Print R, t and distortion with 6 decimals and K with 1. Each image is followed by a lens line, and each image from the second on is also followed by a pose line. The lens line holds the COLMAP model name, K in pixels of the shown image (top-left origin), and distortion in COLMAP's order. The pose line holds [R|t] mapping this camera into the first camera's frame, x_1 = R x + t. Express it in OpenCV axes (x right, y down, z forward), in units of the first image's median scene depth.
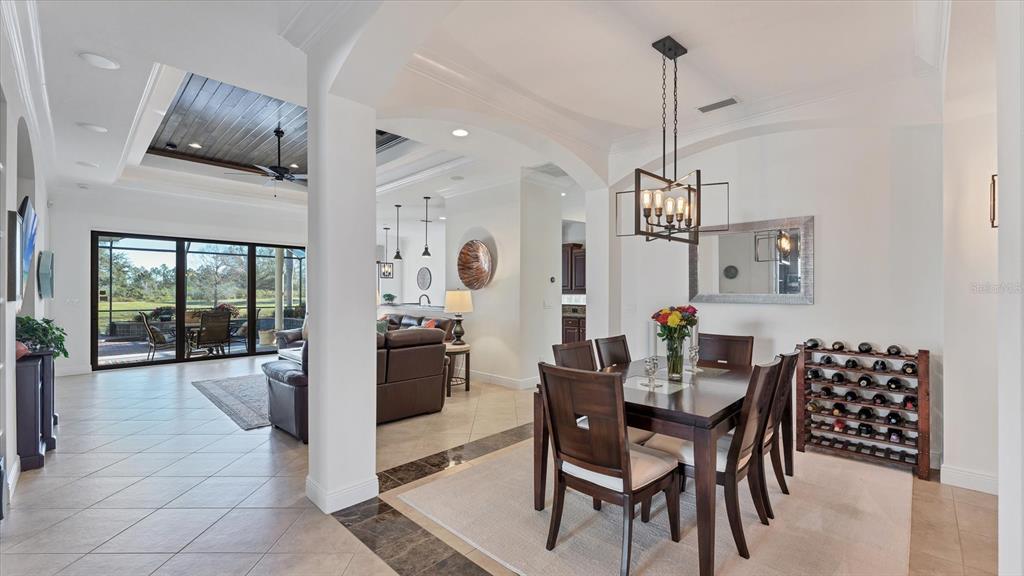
lens RADIAL K [[423.6, 0, 497.2], [0, 423.6, 291.8], [0, 0, 1]] dist [0.000704, -0.000171]
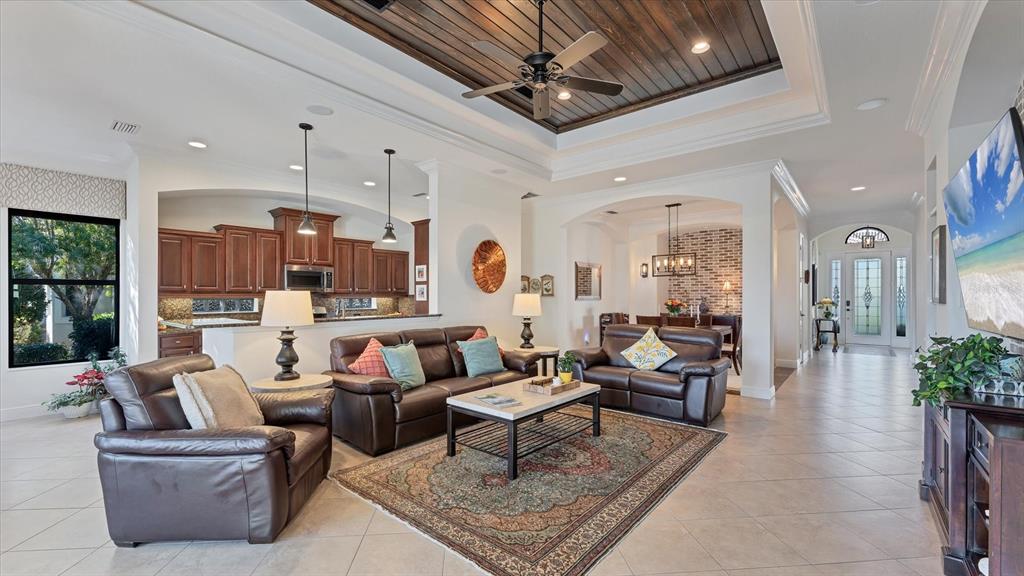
lens RADIAL K [[423.6, 0, 511.0], [0, 423.6, 293.9], [0, 0, 1]] dist [0.000704, -0.000171]
pose [[-0.095101, 0.001022, 0.995467, -0.907539], [-0.000981, 0.999999, -0.001120, -0.000360], [-0.995467, -0.001083, -0.095100, 0.949689]]
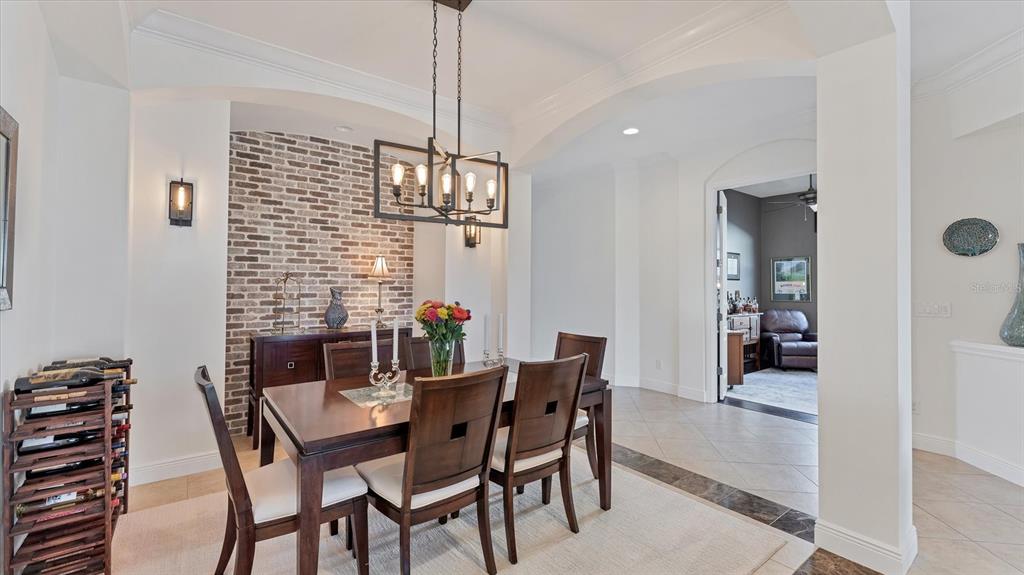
lens RADIAL K [[423.6, 0, 501.7], [0, 423.6, 278.2], [0, 0, 1]] dist [0.000704, -0.000171]
pose [[-0.990520, -0.001885, 0.137355, 0.079536], [-0.004867, 0.999760, -0.021374, 0.002733], [-0.137282, -0.021840, -0.990291, 0.748923]]
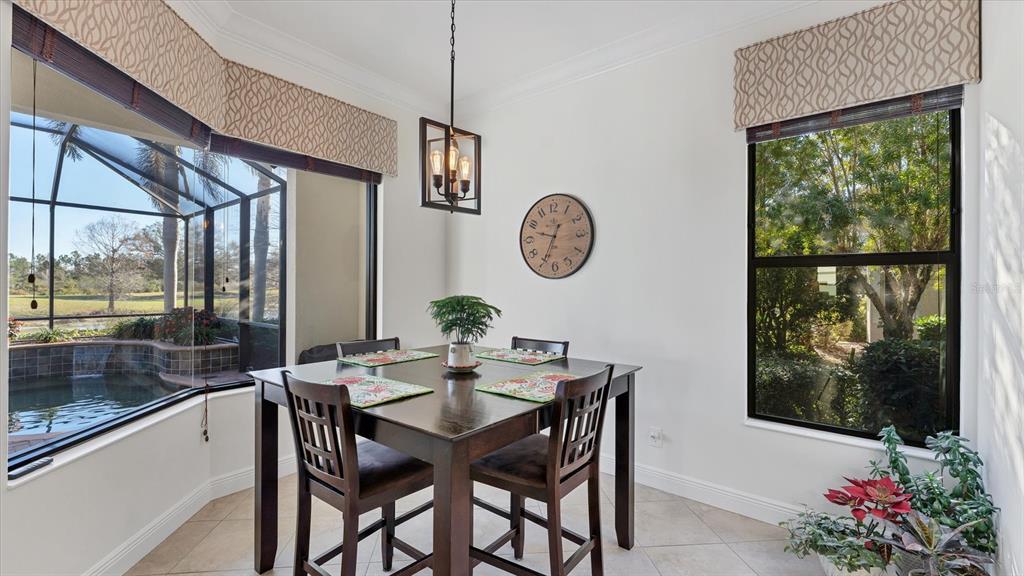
lens RADIAL K [[423.6, 0, 507.2], [0, 423.6, 287.5], [0, 0, 1]] dist [0.000704, -0.000171]
pose [[0.994439, 0.005012, 0.105199, -0.420611], [-0.005436, 0.999978, 0.003743, 0.001823], [-0.105178, -0.004294, 0.994444, 1.322134]]
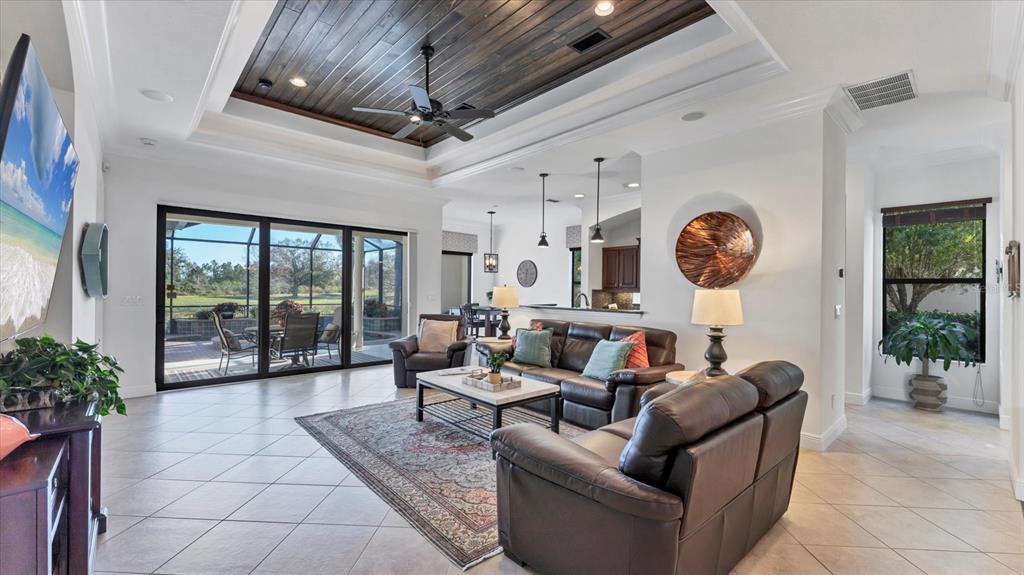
lens RADIAL K [[423.6, 0, 509.2], [0, 423.6, 289.6], [0, 0, 1]] dist [0.000704, -0.000171]
pose [[0.998179, 0.009603, -0.059558, -0.288865], [-0.009569, 0.999954, 0.000853, -0.000008], [0.059564, -0.000282, 0.998224, 0.286624]]
